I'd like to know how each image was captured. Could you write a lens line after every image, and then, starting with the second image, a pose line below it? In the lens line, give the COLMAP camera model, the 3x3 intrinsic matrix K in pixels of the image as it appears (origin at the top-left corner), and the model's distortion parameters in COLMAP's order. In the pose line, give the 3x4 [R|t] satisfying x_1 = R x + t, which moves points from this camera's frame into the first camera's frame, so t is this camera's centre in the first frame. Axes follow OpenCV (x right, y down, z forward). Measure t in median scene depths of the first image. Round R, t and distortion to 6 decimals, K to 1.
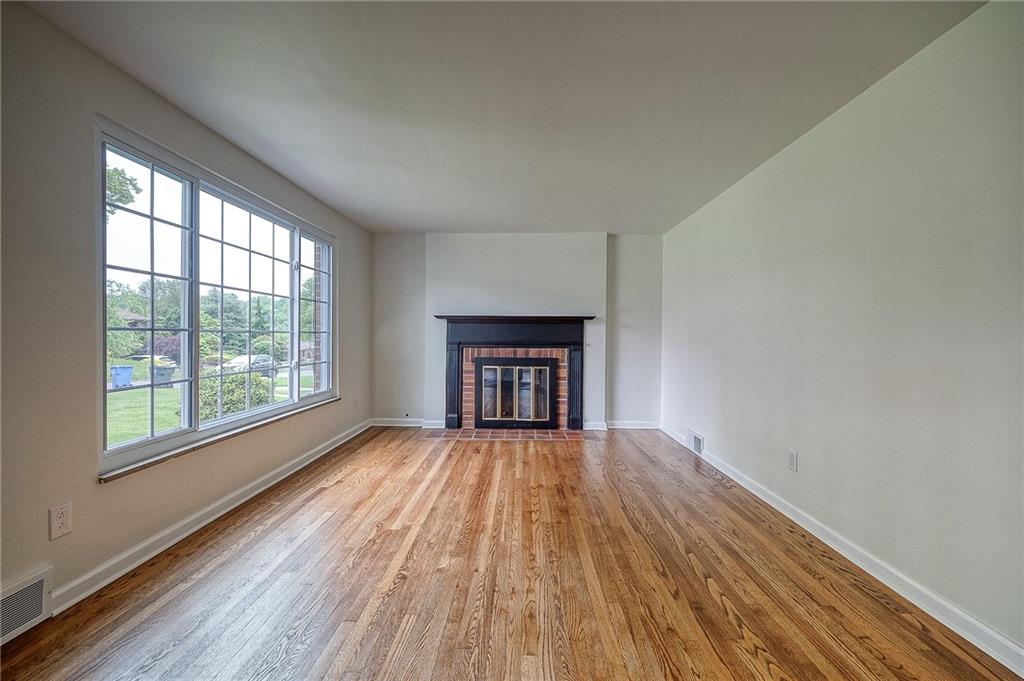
lens RADIAL K [[416.3, 0, 512.0], [0, 416.3, 340.5], [0, 0, 1]] dist [0.002042, 0.000078]
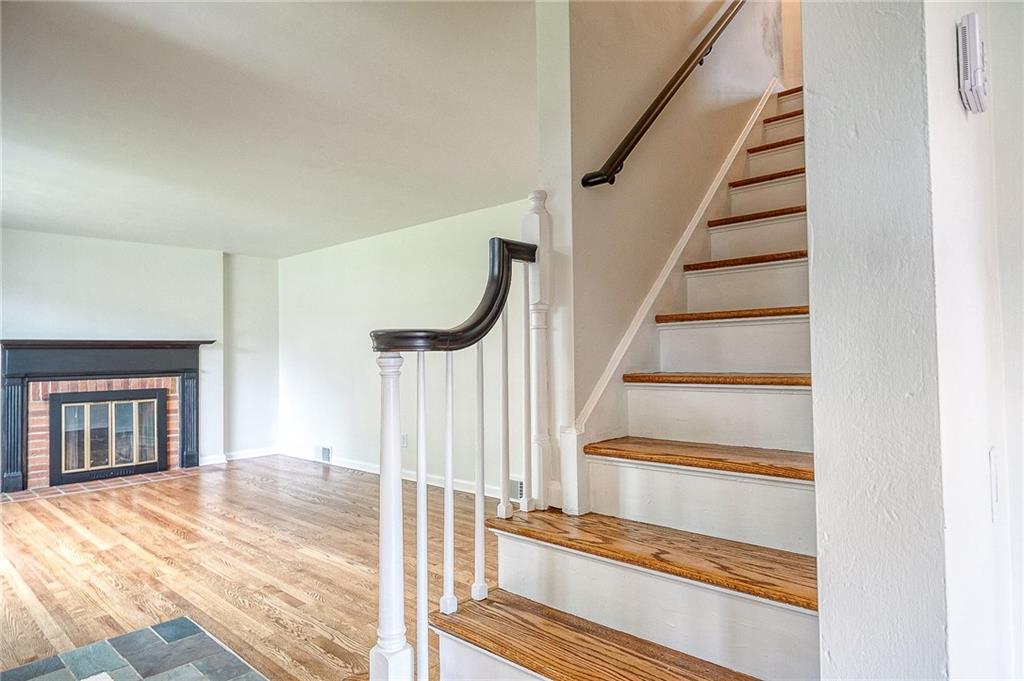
lens RADIAL K [[613.4, 0, 512.0], [0, 613.4, 340.5], [0, 0, 1]] dist [0.002602, 0.001194]
pose [[0.664086, 0.000062, 0.747656, -0.373529], [0.031069, 0.999134, -0.027679, 0.000290], [-0.747011, 0.041610, 0.663509, -0.401206]]
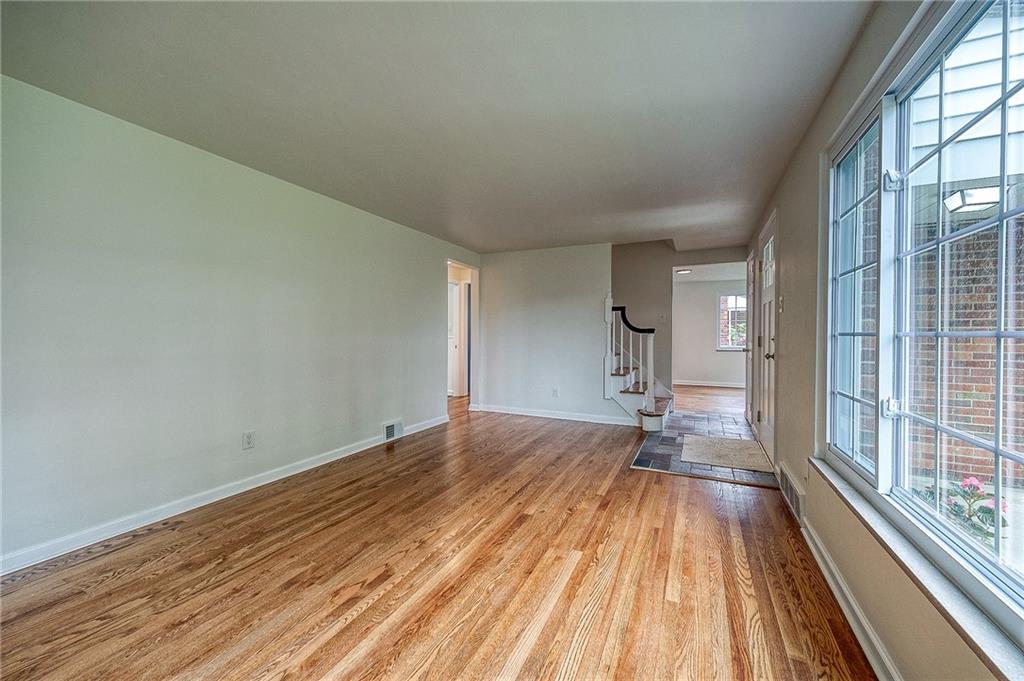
lens RADIAL K [[389.9, 0, 515.9], [0, 389.9, 341.3], [0, 0, 1]] dist [-0.000567, -0.000040]
pose [[-0.916514, -0.015244, 0.399712, -0.240030], [-0.002176, 0.999449, 0.033126, -0.016745], [-0.399996, 0.029491, -0.916042, 0.889537]]
